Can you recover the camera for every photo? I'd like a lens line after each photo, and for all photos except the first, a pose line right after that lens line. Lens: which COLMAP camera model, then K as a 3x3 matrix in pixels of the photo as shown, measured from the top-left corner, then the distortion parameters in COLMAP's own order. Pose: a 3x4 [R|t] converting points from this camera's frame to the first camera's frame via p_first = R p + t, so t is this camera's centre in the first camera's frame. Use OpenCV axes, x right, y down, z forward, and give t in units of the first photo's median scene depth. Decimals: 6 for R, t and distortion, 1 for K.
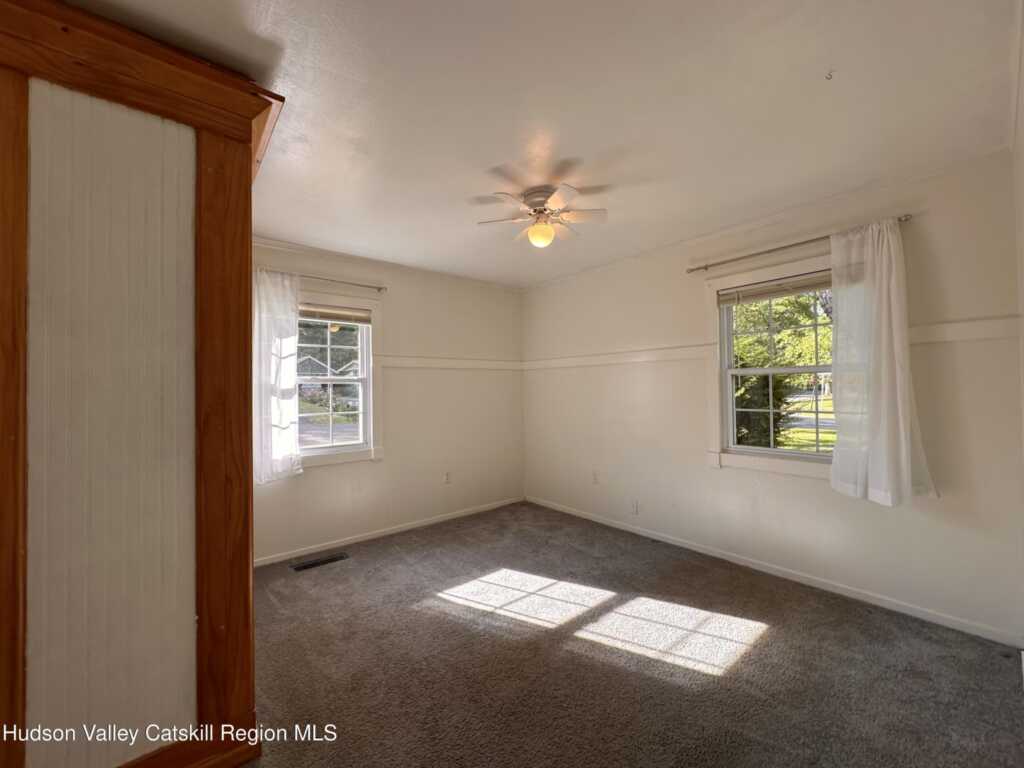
lens RADIAL K [[410.2, 0, 511.9], [0, 410.2, 385.2], [0, 0, 1]] dist [-0.007343, 0.001588]
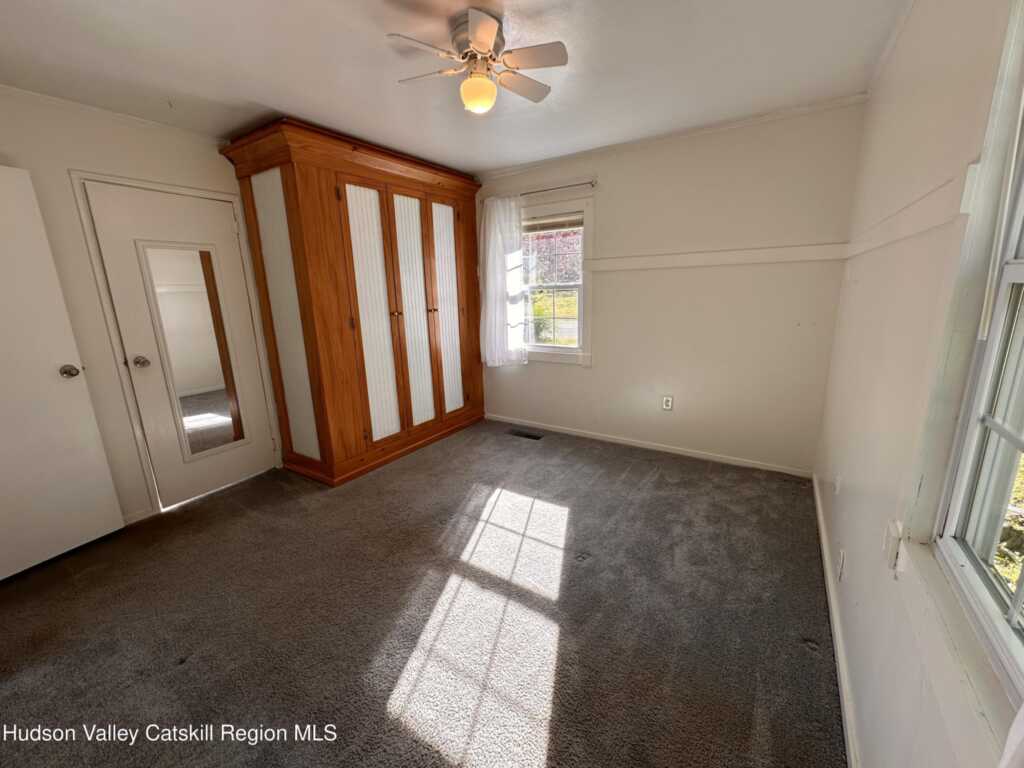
lens RADIAL K [[410.2, 0, 511.7], [0, 410.2, 382.6], [0, 0, 1]] dist [-0.007343, 0.001588]
pose [[0.291730, 0.221845, -0.930418, 0.708429], [0.030882, 0.970040, 0.240975, -0.036674], [0.956002, -0.099033, 0.276138, 0.655410]]
